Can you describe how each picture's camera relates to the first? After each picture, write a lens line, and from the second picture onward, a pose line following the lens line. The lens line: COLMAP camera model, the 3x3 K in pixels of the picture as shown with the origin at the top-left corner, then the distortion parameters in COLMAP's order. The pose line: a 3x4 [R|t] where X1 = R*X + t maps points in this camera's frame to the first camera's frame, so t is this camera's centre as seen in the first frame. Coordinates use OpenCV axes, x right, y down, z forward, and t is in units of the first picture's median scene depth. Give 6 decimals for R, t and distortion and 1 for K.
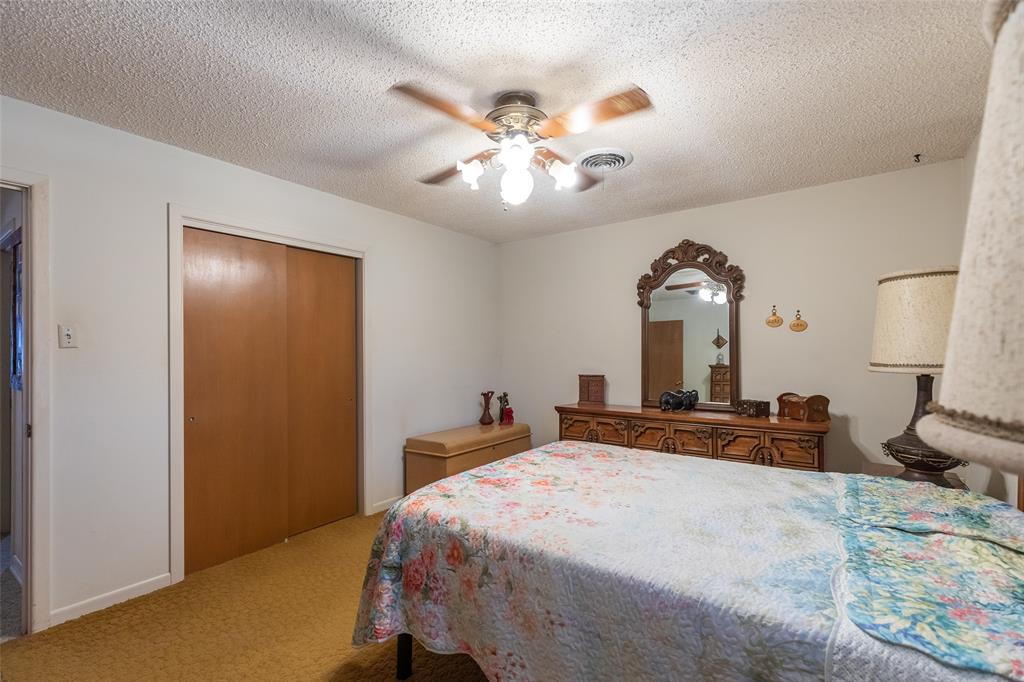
lens RADIAL K [[460.9, 0, 512.8], [0, 460.9, 346.2], [0, 0, 1]] dist [0.010140, -0.002200]
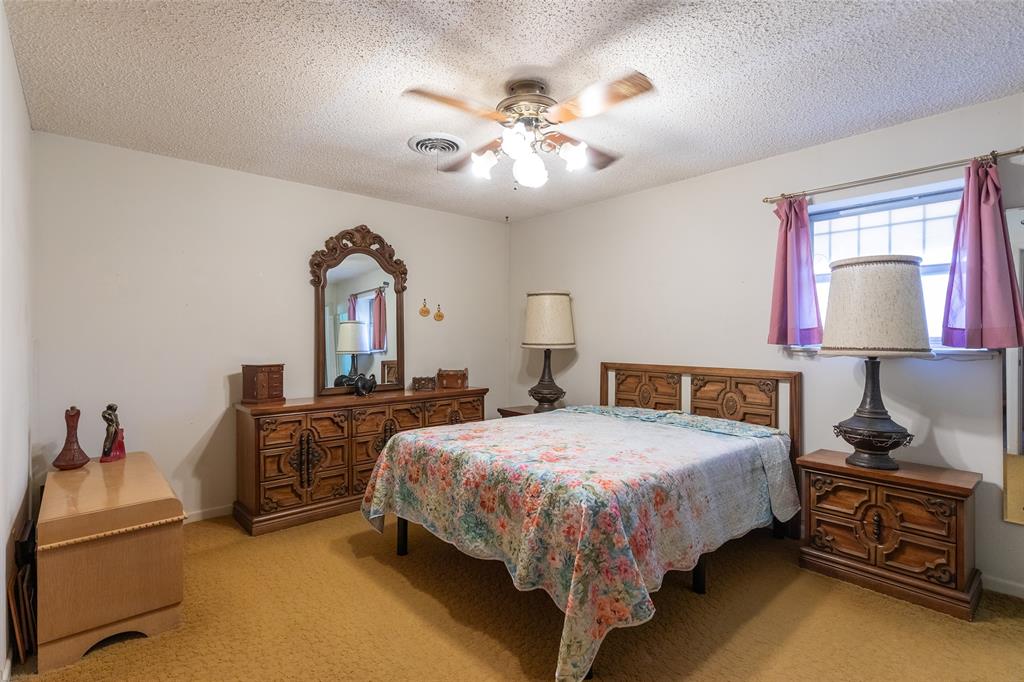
lens RADIAL K [[482.8, 0, 512.4], [0, 482.8, 336.3], [0, 0, 1]] dist [-0.001326, 0.000207]
pose [[0.230468, 0.006212, 0.973060, -0.589139], [-0.011259, 0.999930, -0.003717, 0.012857], [-0.973015, -0.010099, 0.230522, 0.442356]]
